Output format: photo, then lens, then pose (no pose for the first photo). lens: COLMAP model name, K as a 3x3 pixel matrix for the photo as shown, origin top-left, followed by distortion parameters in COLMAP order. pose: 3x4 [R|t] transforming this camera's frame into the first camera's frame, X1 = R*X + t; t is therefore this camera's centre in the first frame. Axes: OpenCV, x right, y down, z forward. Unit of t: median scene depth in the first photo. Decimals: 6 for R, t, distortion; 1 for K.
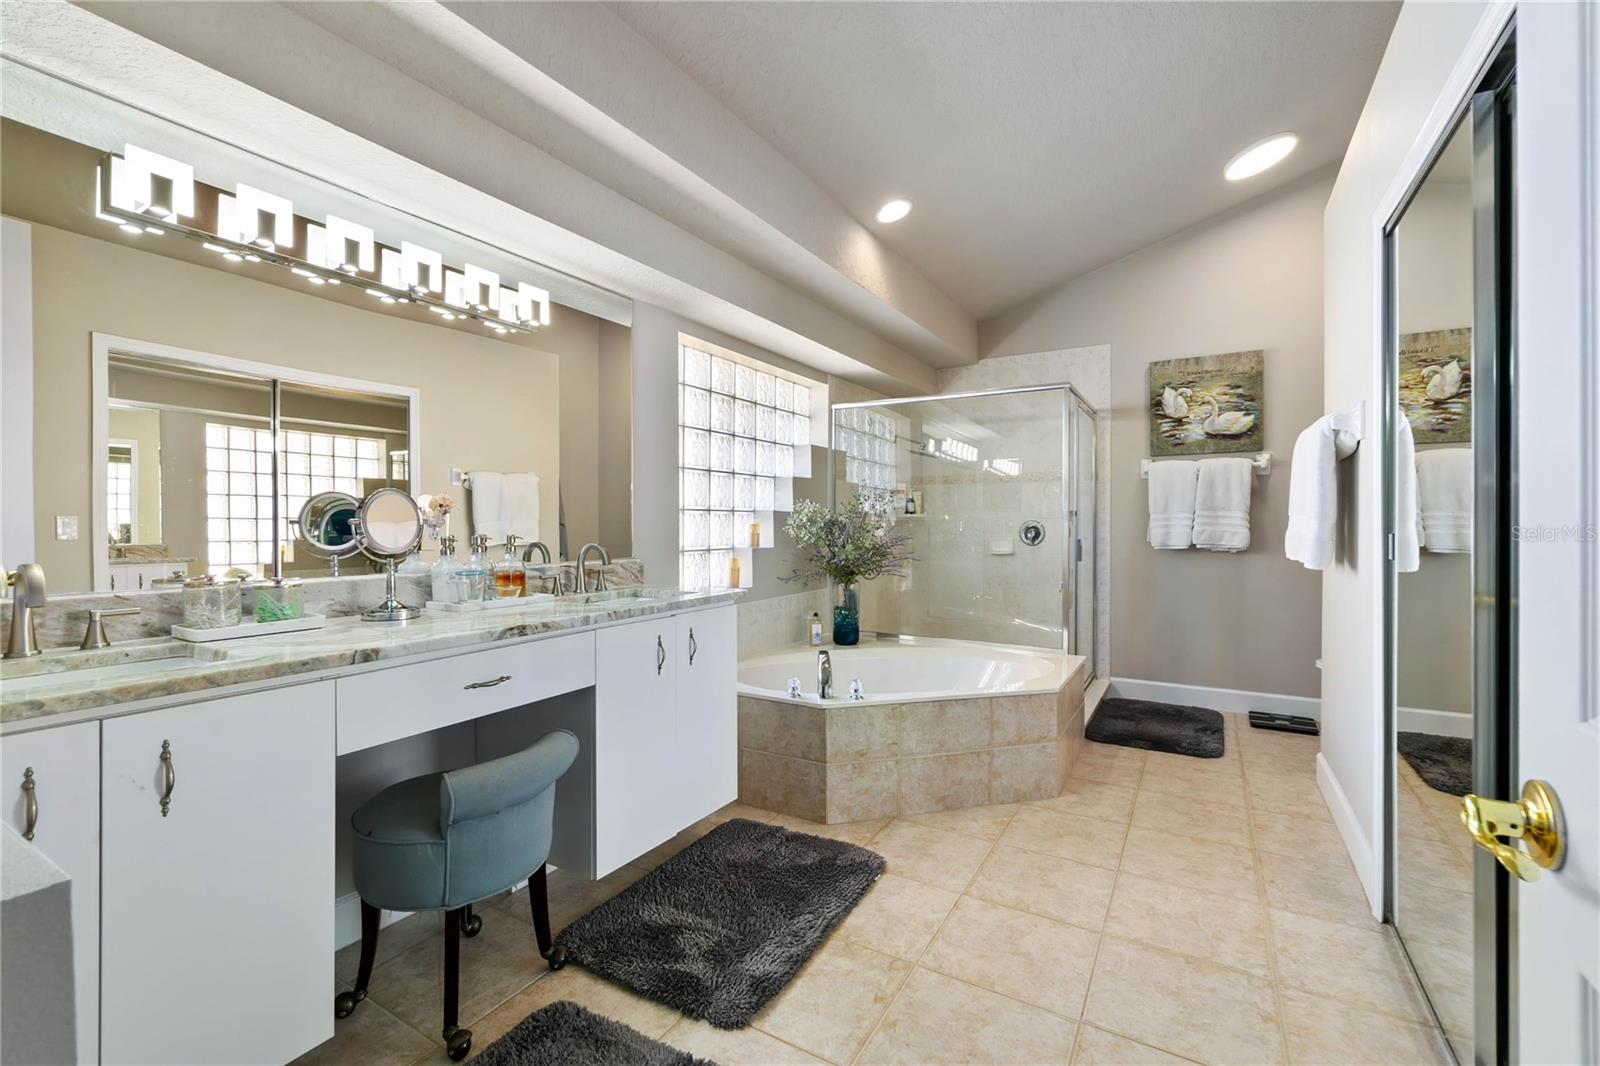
lens RADIAL K [[695.4, 0, 797.0], [0, 695.4, 525.8], [0, 0, 1]] dist [-0.002050, 0.000008]
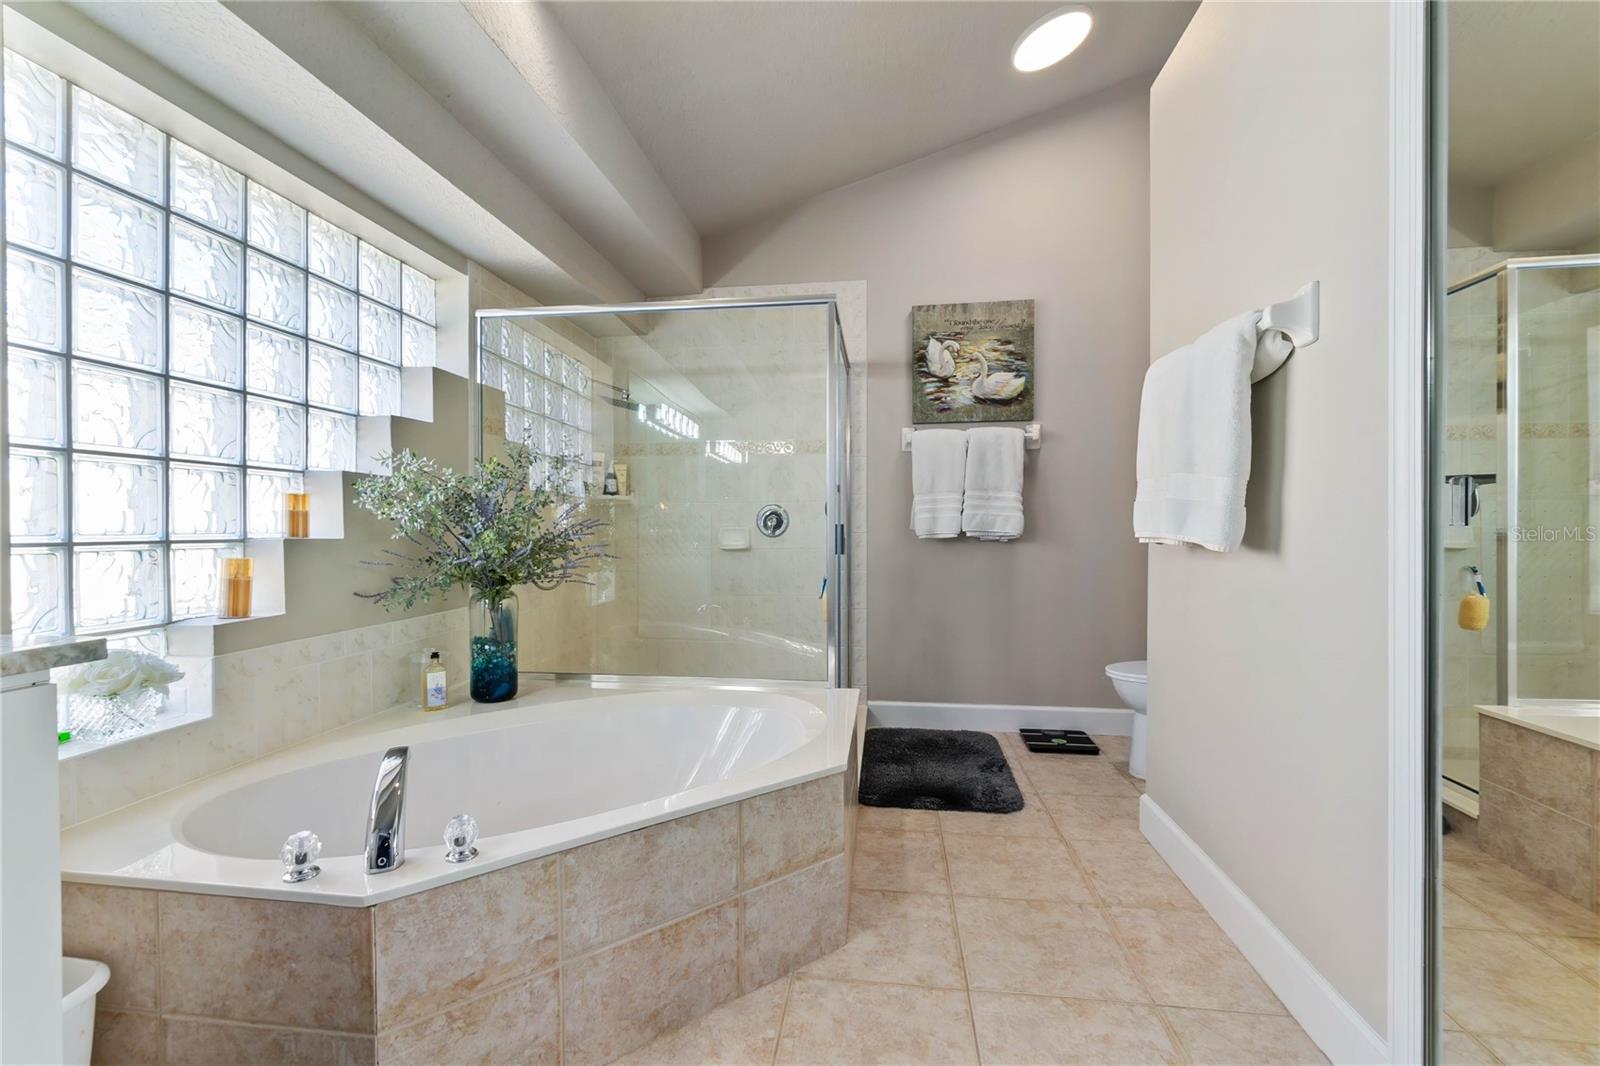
lens RADIAL K [[695.4, 0, 797.0], [0, 695.4, 525.8], [0, 0, 1]] dist [-0.002050, 0.000008]
pose [[0.920778, -0.002495, 0.390079, 0.077027], [0.005193, 0.999969, -0.005864, 0.024702], [-0.390053, 0.007425, 0.920763, 0.342825]]
